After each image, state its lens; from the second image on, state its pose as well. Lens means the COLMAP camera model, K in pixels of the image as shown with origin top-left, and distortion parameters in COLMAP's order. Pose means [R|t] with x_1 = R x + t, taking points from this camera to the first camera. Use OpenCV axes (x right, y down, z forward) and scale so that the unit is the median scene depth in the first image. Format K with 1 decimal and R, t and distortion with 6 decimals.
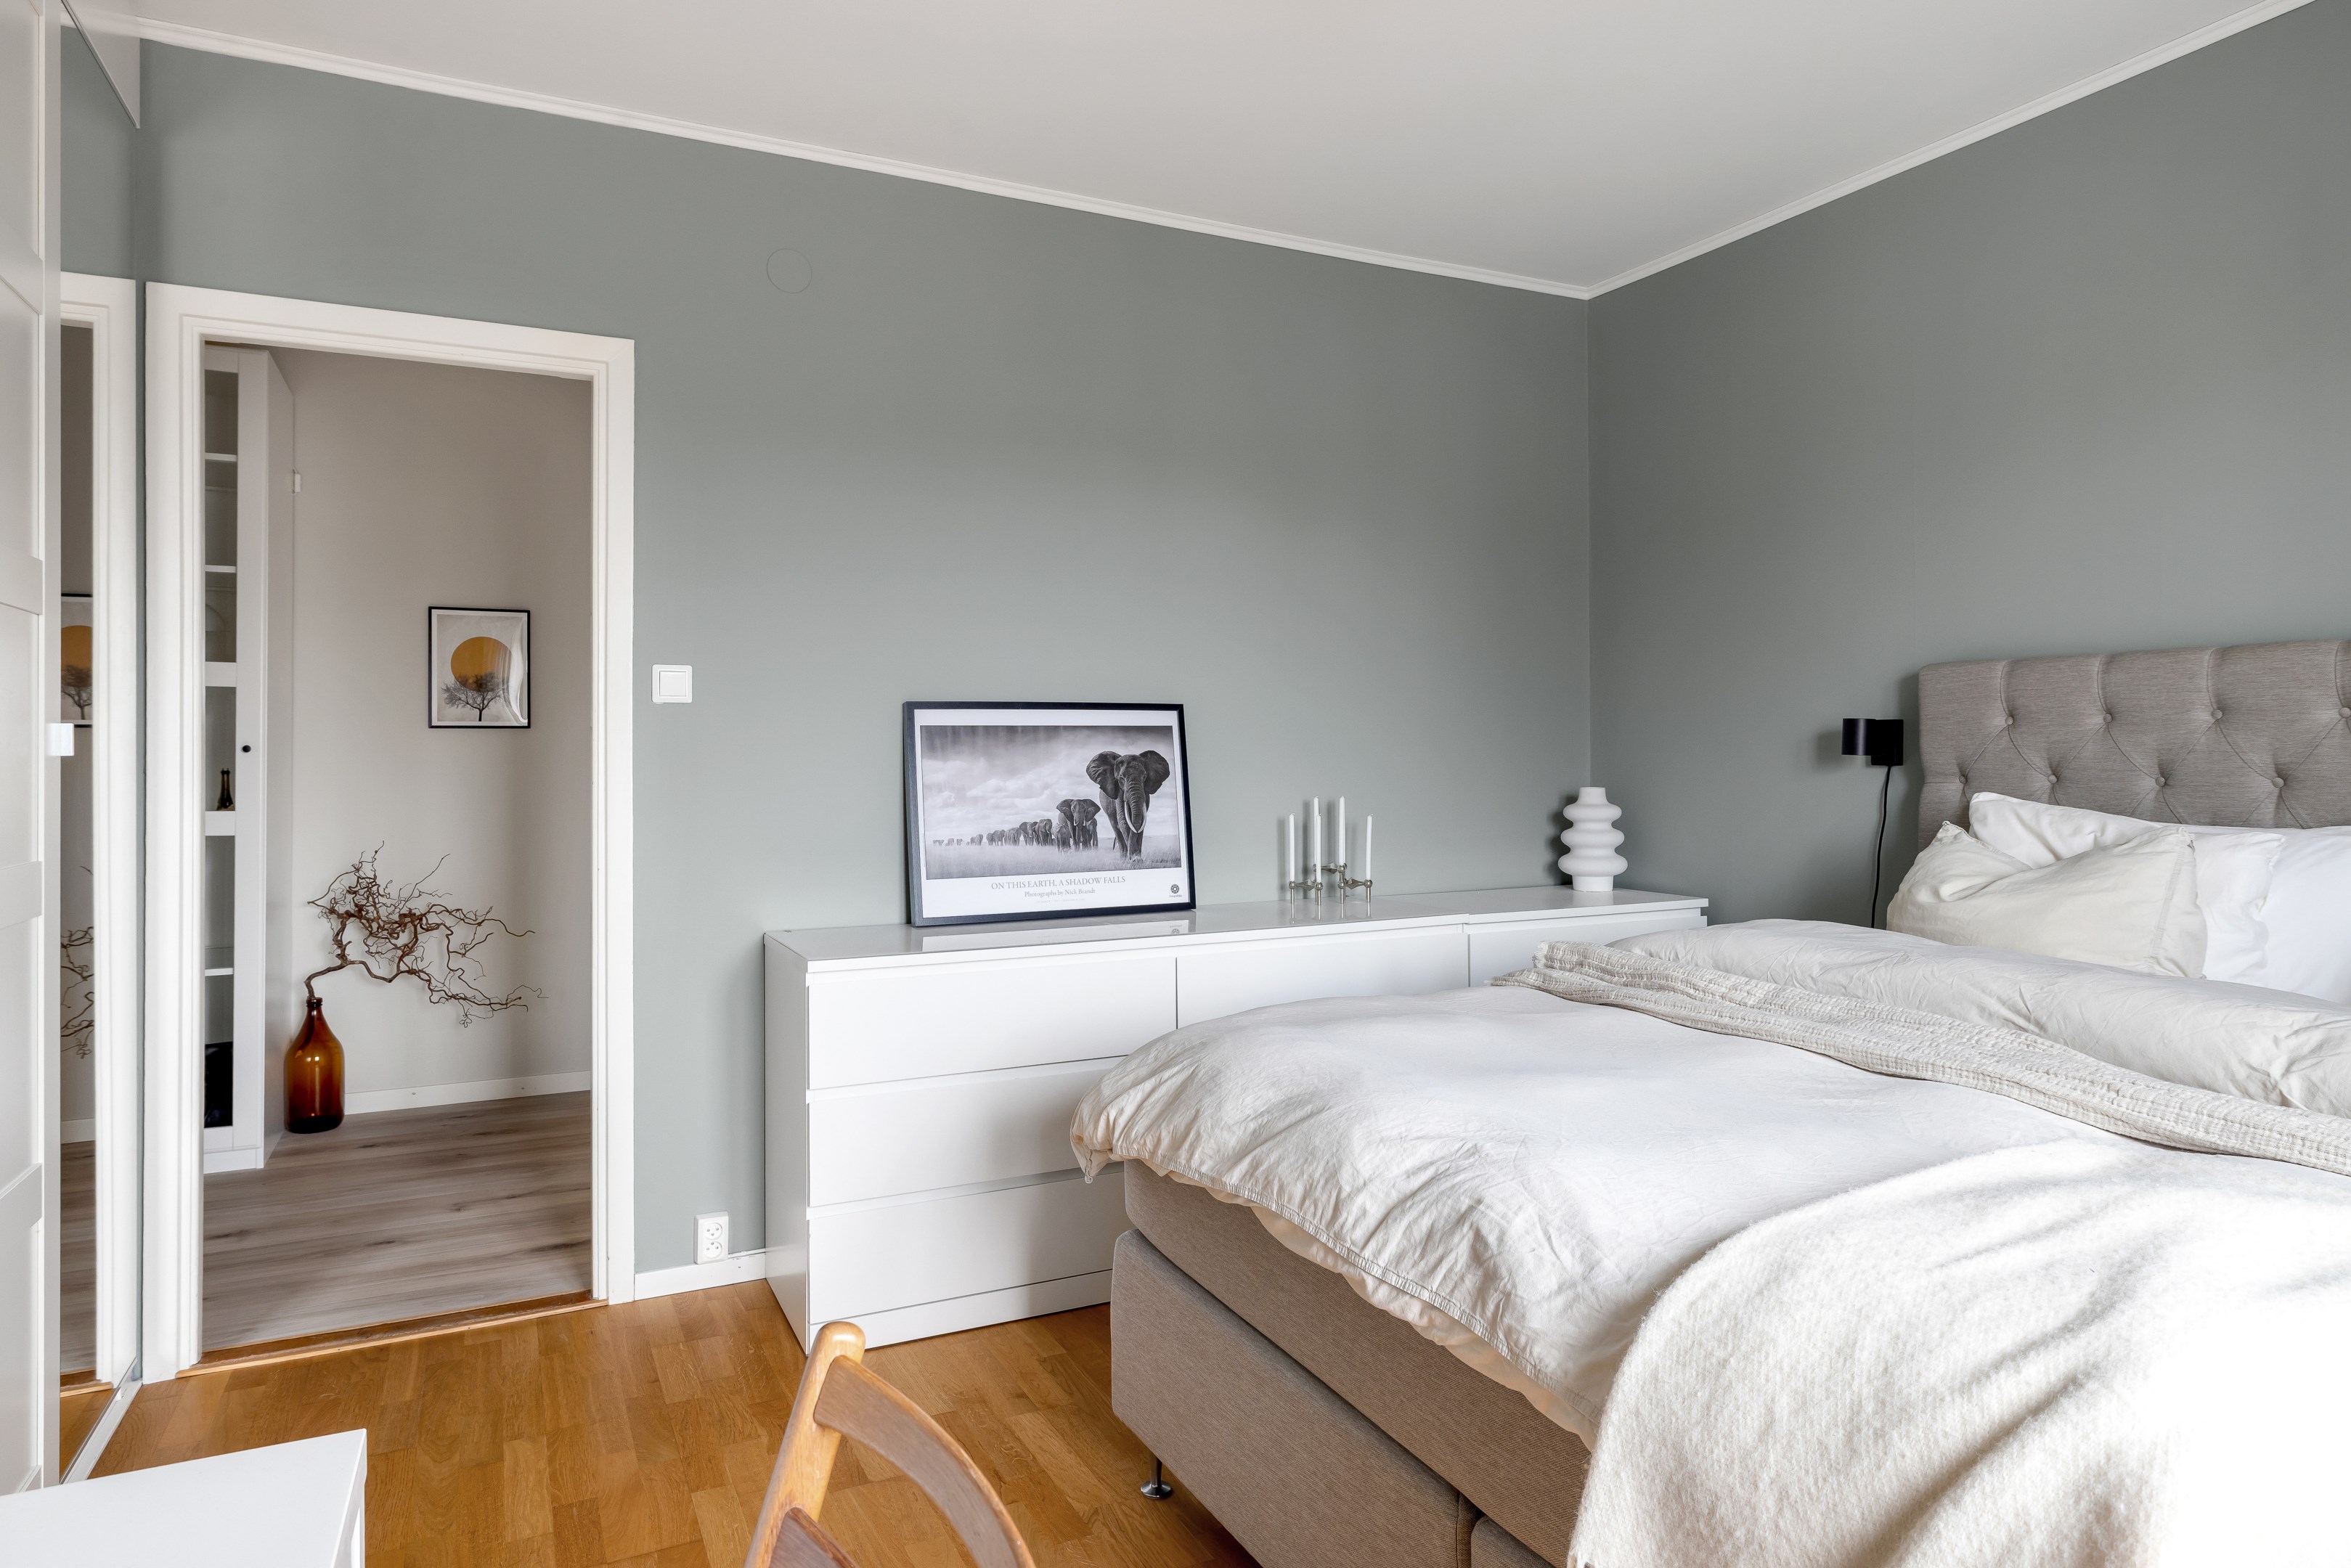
lens RADIAL K [[1346.8, 0, 1175.5], [0, 1346.8, 784.0], [0, 0, 1]] dist [0.001704, 0.000246]
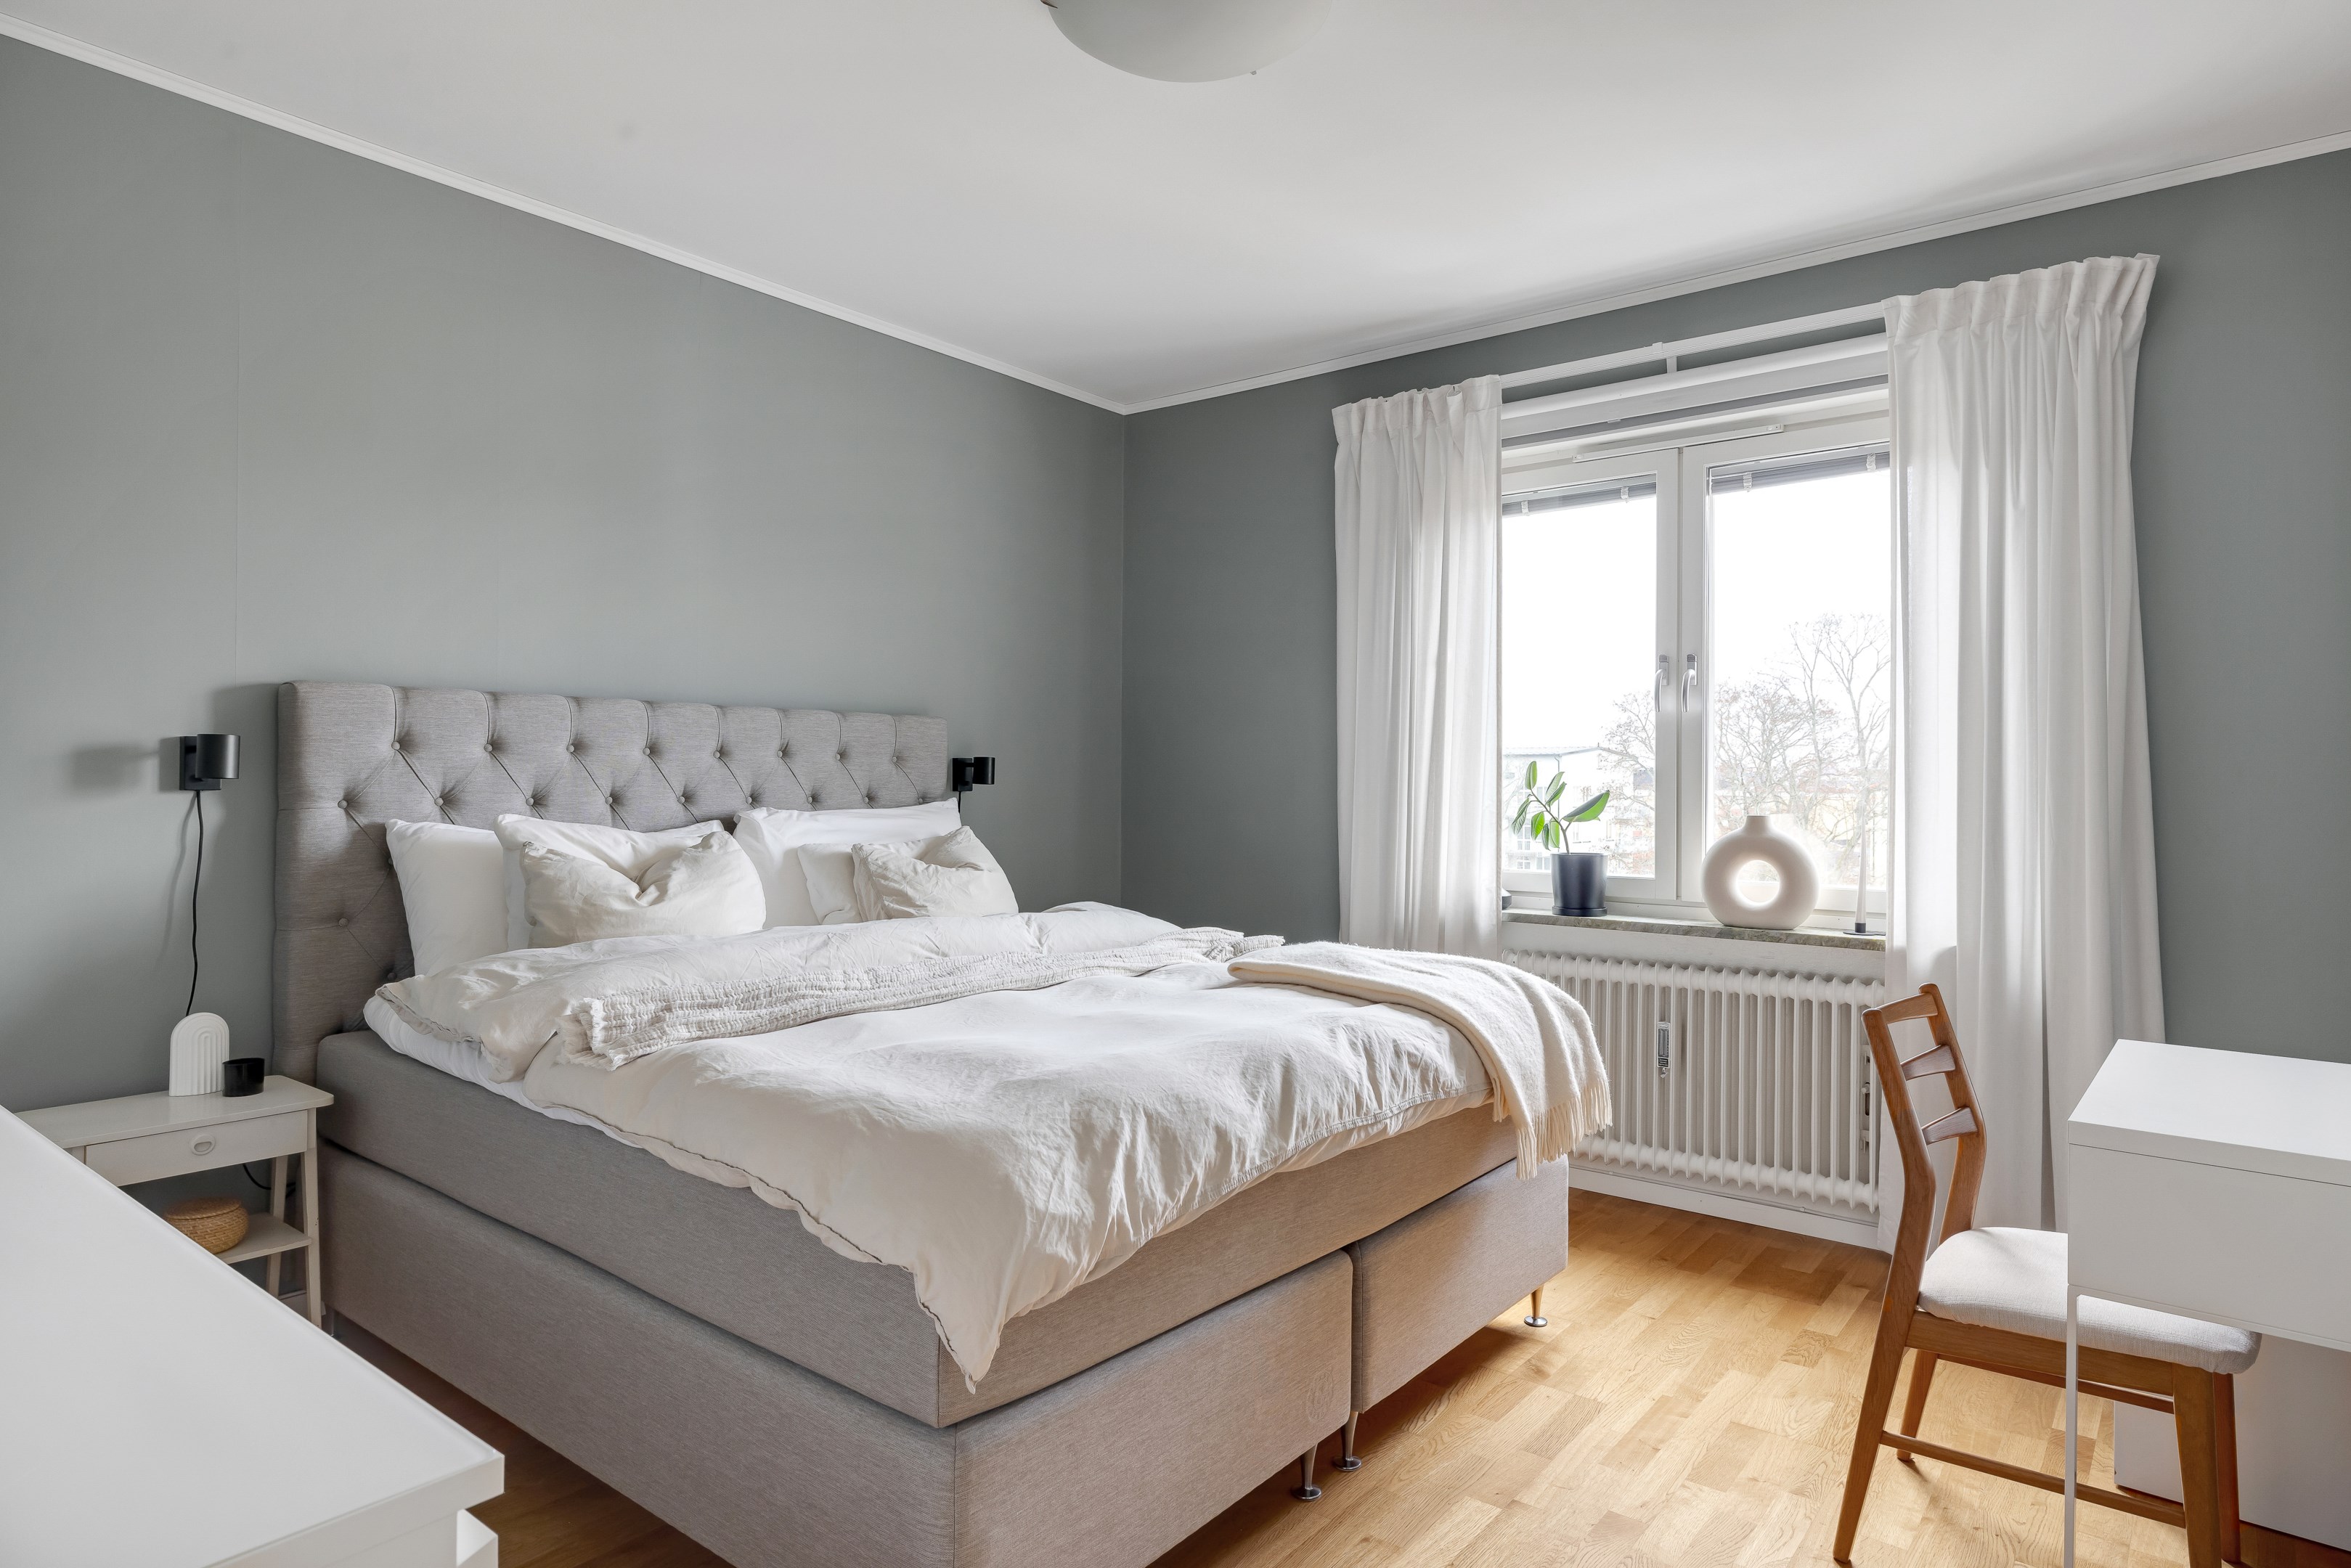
lens RADIAL K [[1346.8, 0, 1175.5], [0, 1346.8, 784.0], [0, 0, 1]] dist [0.001704, 0.000246]
pose [[-0.430073, 0.002376, 0.902791, -0.828773], [0.010414, 0.999943, 0.002329, -0.020030], [-0.902734, 0.010403, -0.430073, 1.352738]]
